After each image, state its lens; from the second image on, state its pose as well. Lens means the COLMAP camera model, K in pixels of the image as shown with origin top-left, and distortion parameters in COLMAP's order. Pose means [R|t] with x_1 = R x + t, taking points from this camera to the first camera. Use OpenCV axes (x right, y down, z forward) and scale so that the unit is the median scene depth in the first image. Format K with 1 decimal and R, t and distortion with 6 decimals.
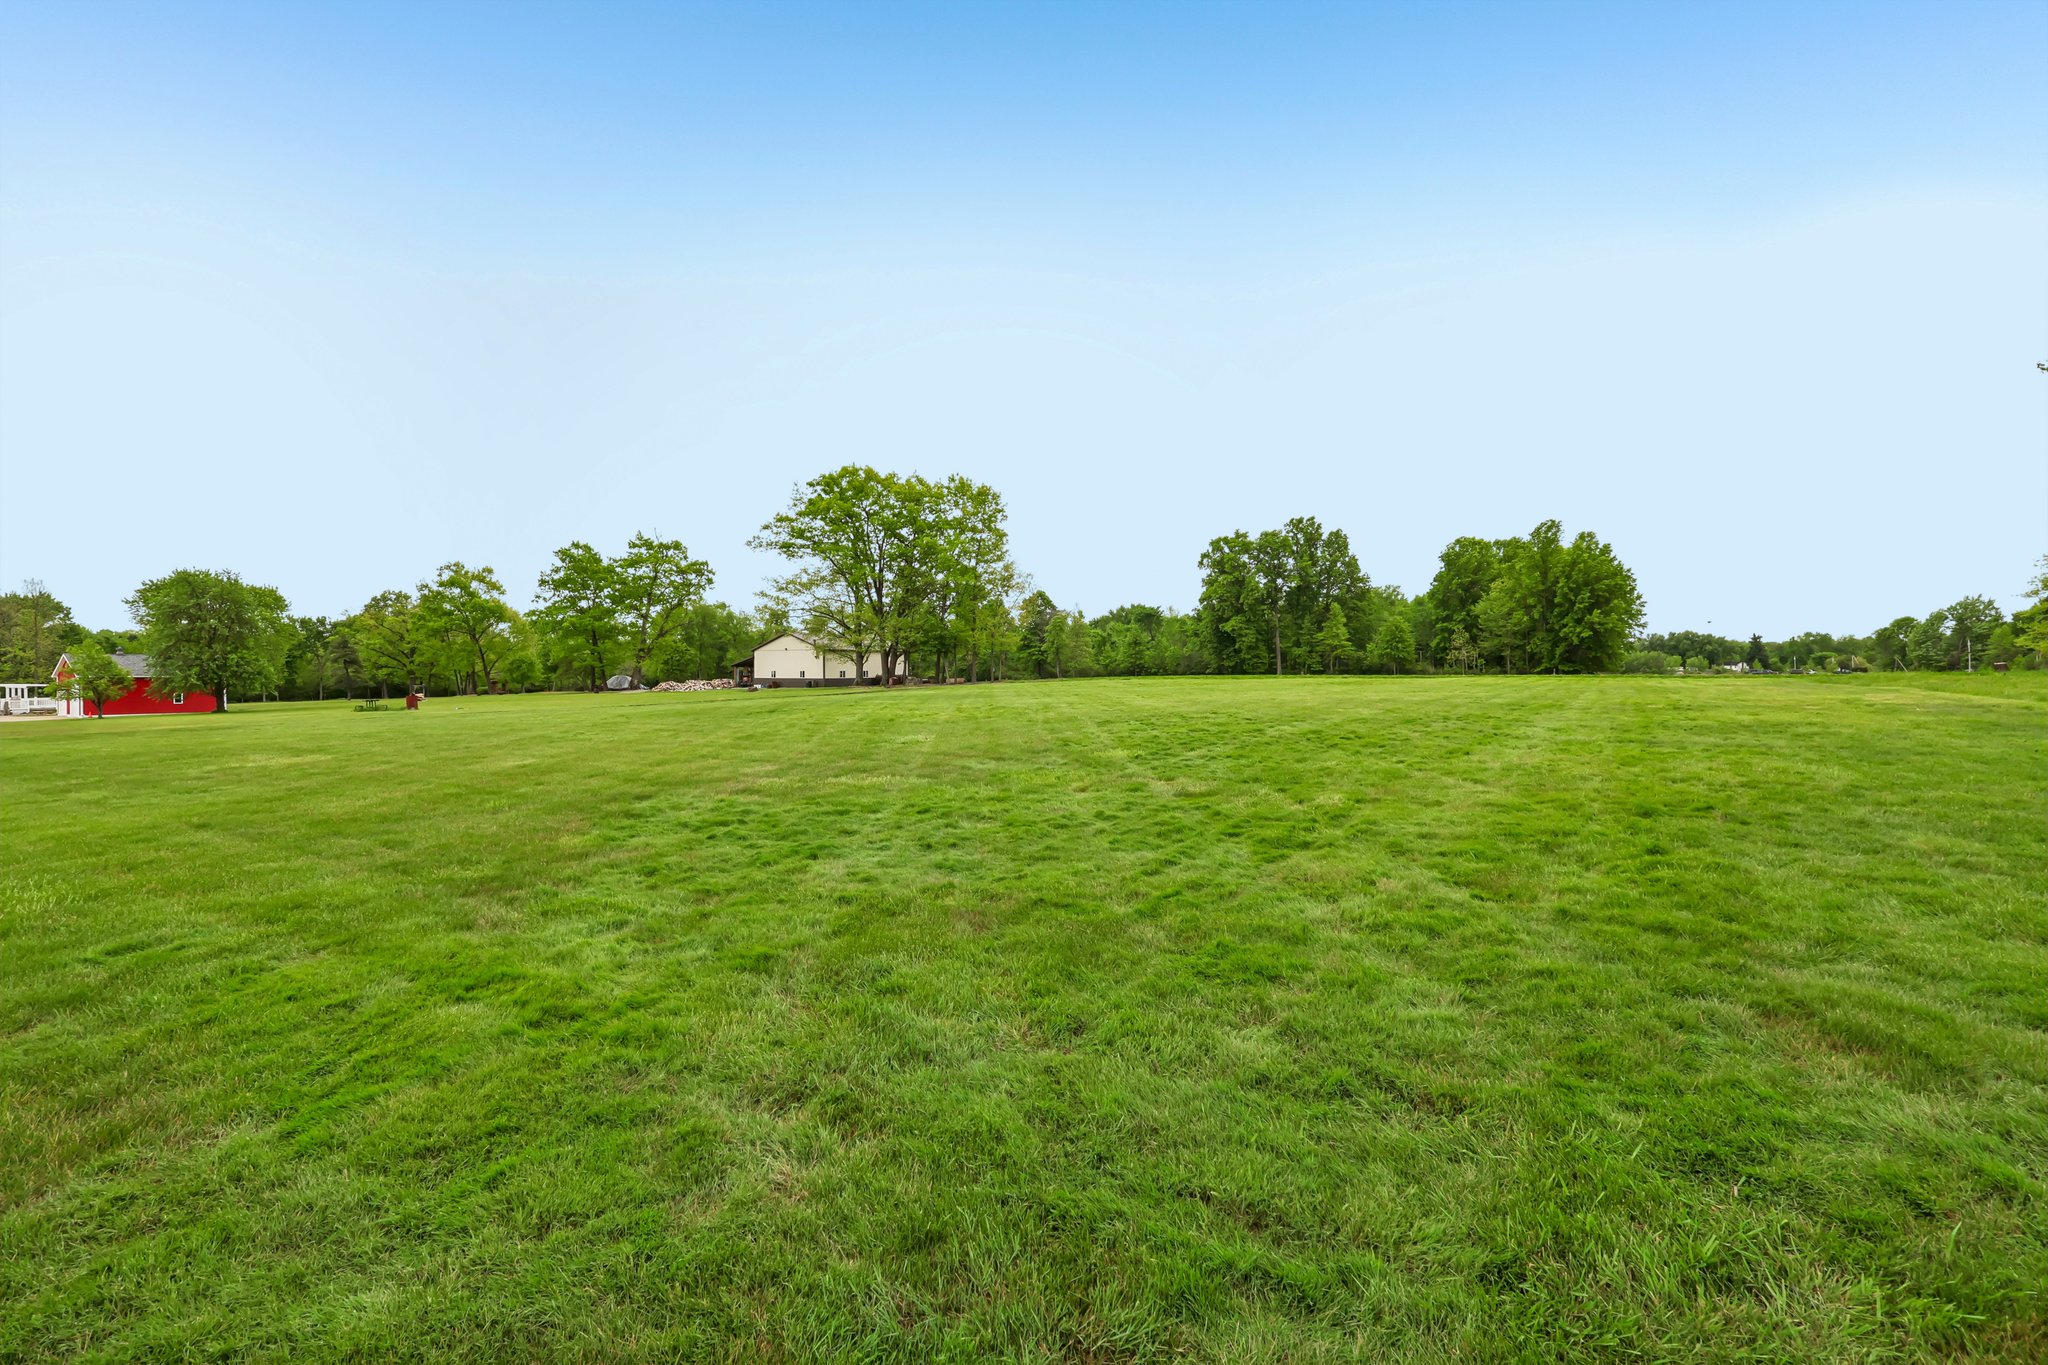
lens RADIAL K [[952.7, 0, 1022.3], [0, 952.7, 692.8], [0, 0, 1]] dist [0.000297, 0.001837]
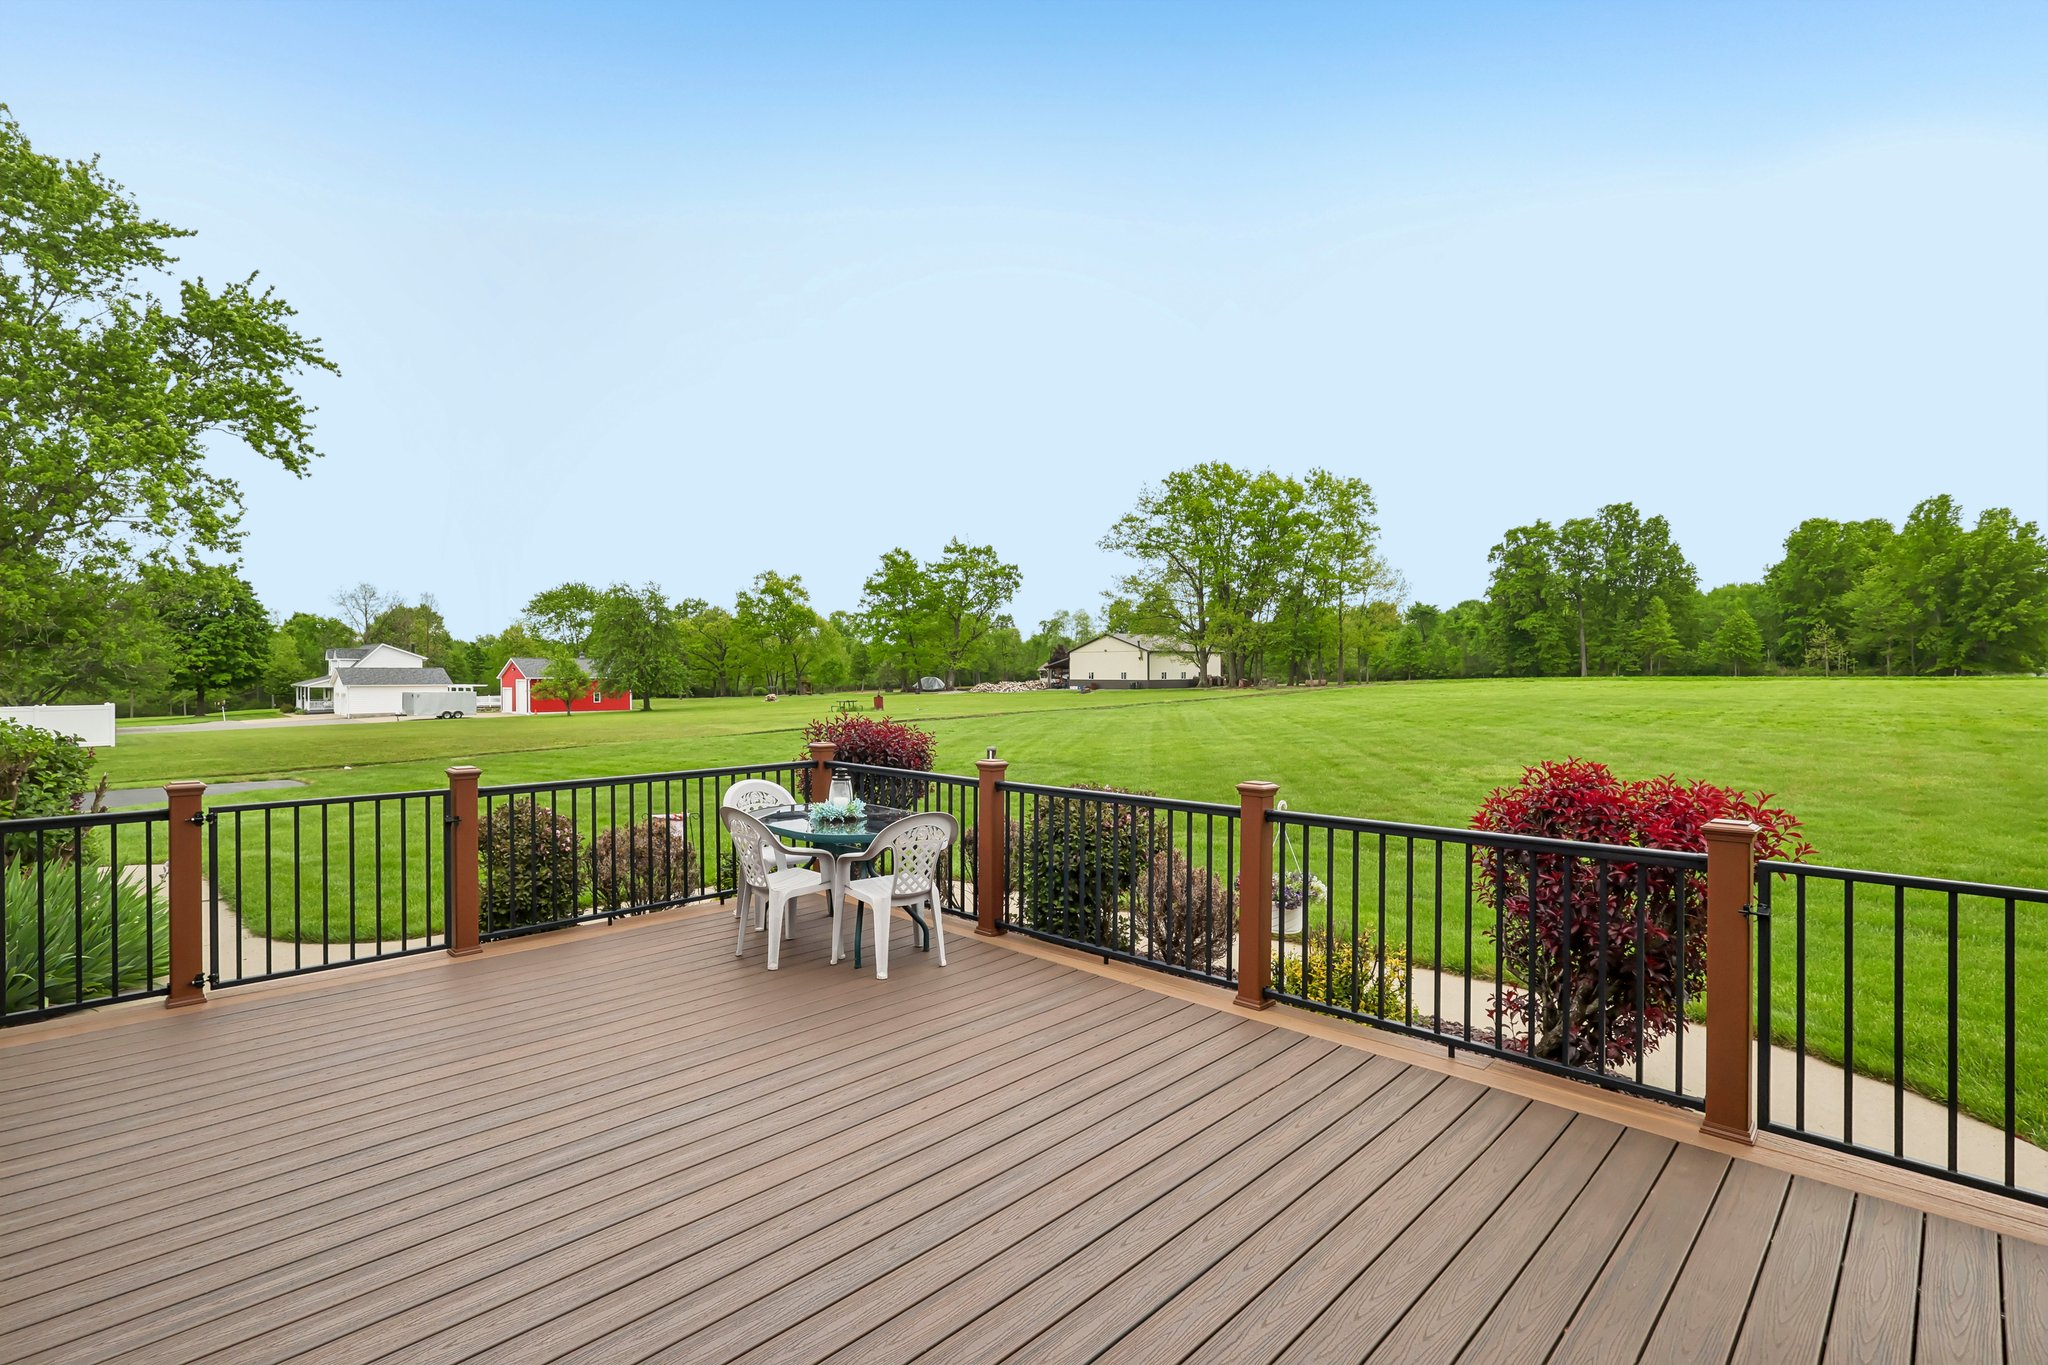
lens RADIAL K [[952.7, 0, 1012.4], [0, 952.7, 694.9], [0, 0, 1]] dist [0.000297, 0.001837]
pose [[0.982119, 0.003654, -0.188224, -0.114125], [-0.003577, 0.999993, 0.000747, 0.000252], [0.188225, -0.000060, 0.982126, 0.000235]]
